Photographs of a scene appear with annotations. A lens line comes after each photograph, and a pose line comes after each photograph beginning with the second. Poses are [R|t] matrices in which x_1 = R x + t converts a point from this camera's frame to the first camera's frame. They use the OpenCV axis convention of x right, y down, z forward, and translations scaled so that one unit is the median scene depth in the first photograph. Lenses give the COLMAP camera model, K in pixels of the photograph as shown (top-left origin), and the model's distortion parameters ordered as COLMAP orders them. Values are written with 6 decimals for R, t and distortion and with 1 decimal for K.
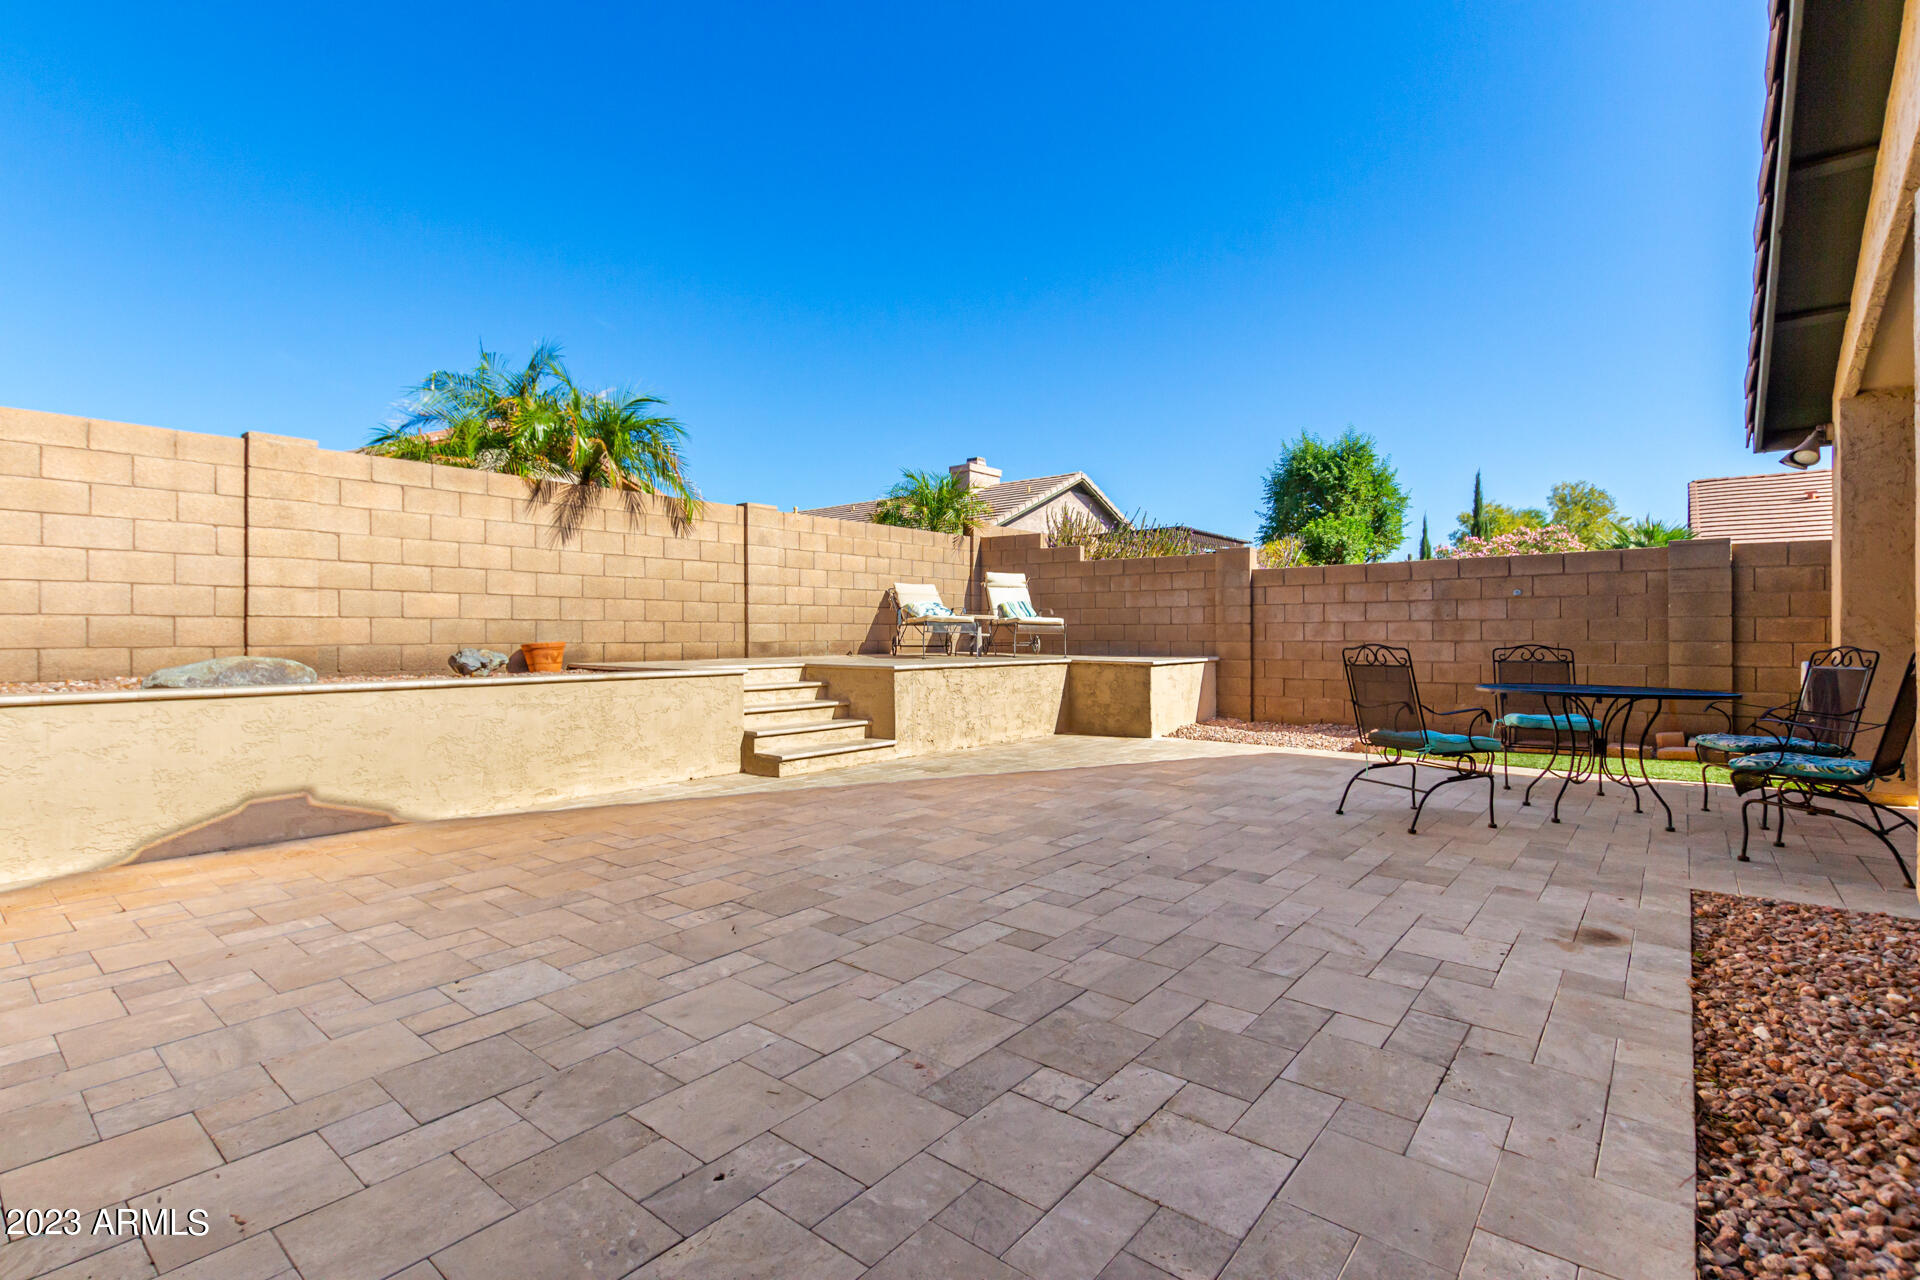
lens RADIAL K [[888.8, 0, 964.7], [0, 888.8, 629.2], [0, 0, 1]] dist [0.011053, 0.000606]
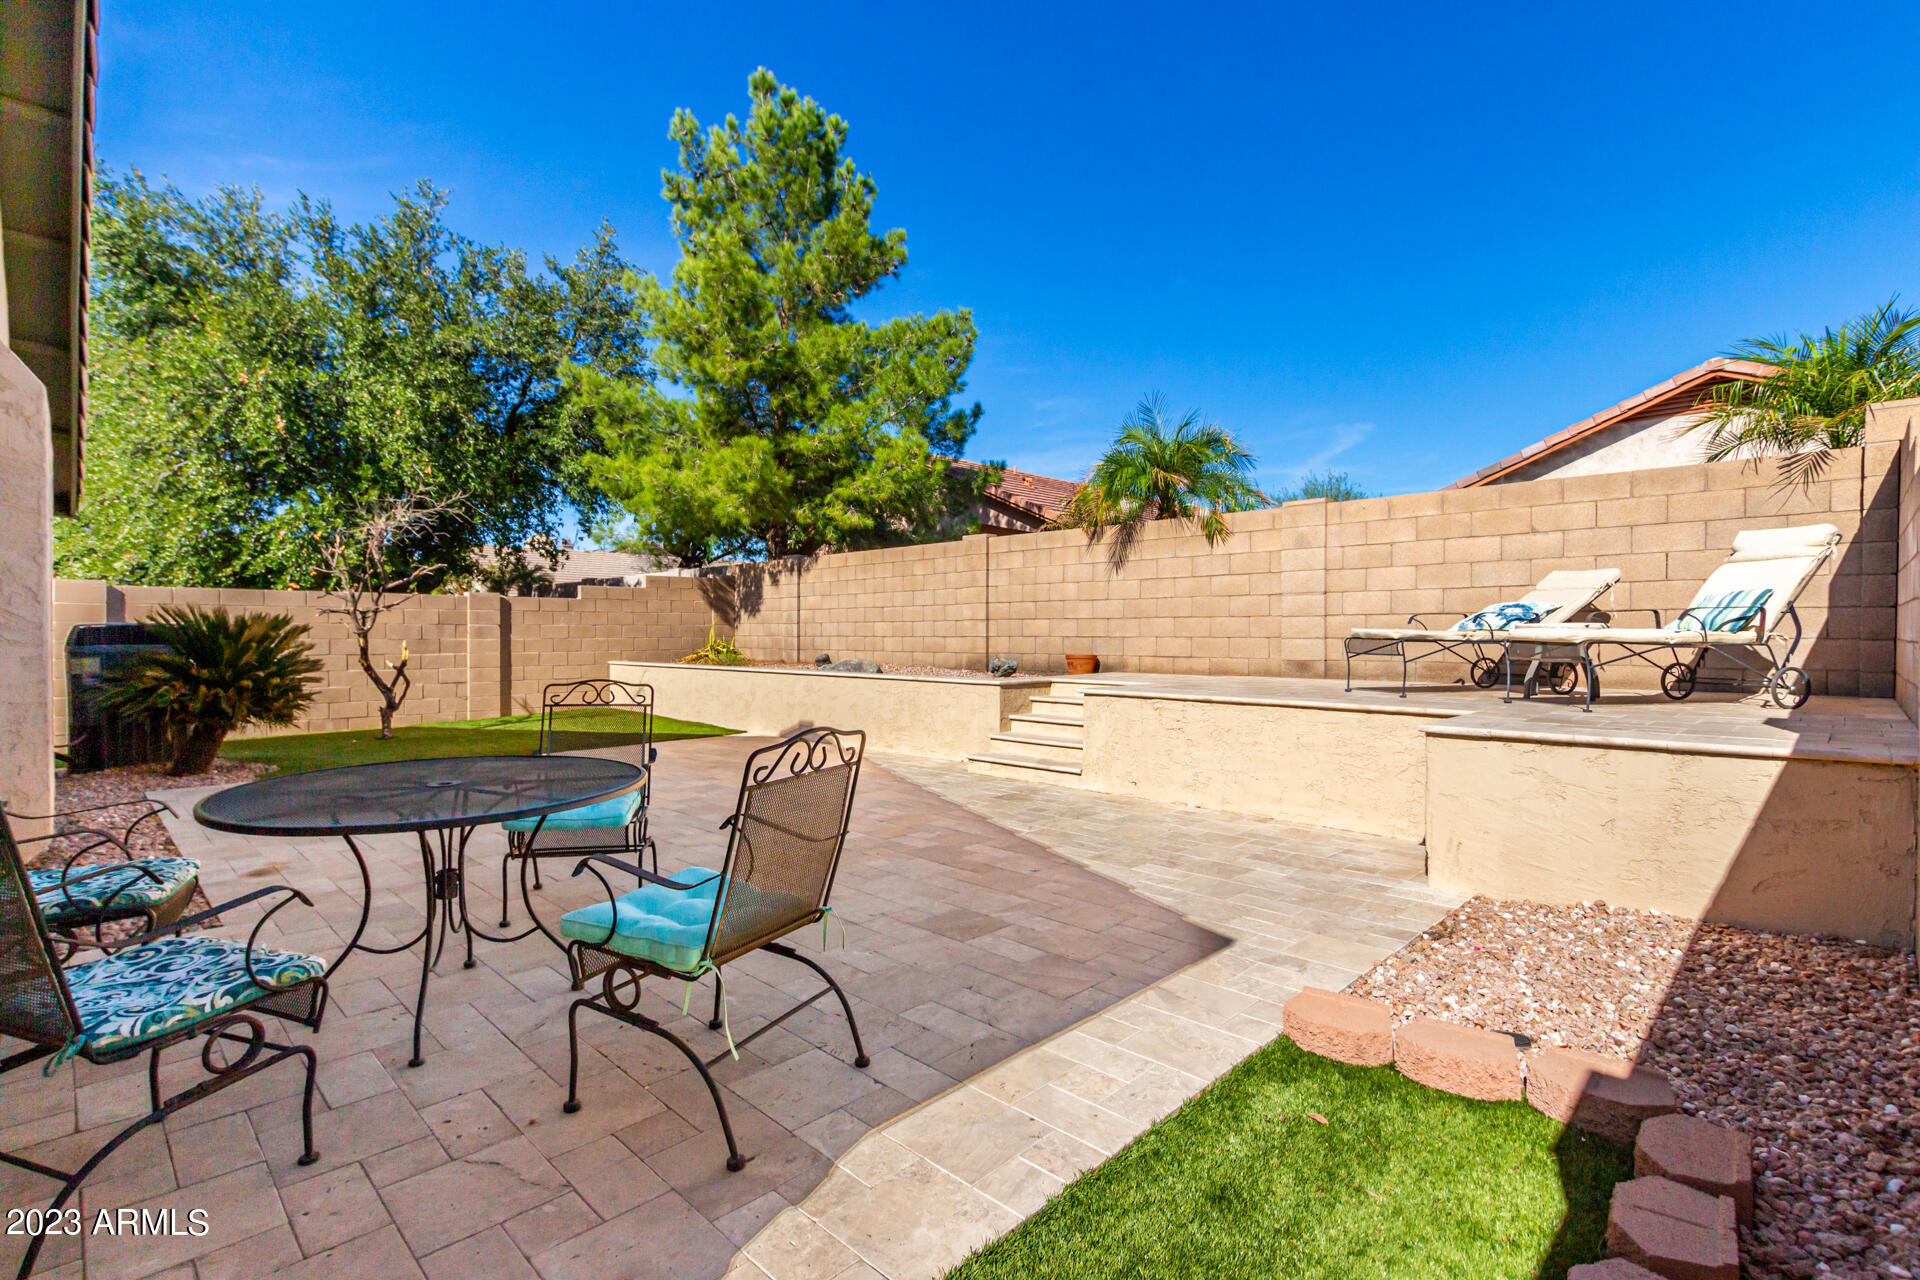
lens RADIAL K [[888.8, 0, 944.1], [0, 888.8, 648.6], [0, 0, 1]] dist [0.011053, 0.000606]
pose [[-0.092068, 0.007965, -0.995721, 0.689856], [-0.001858, 0.999965, 0.008171, -0.003521], [0.995751, 0.002602, -0.092050, 0.762992]]
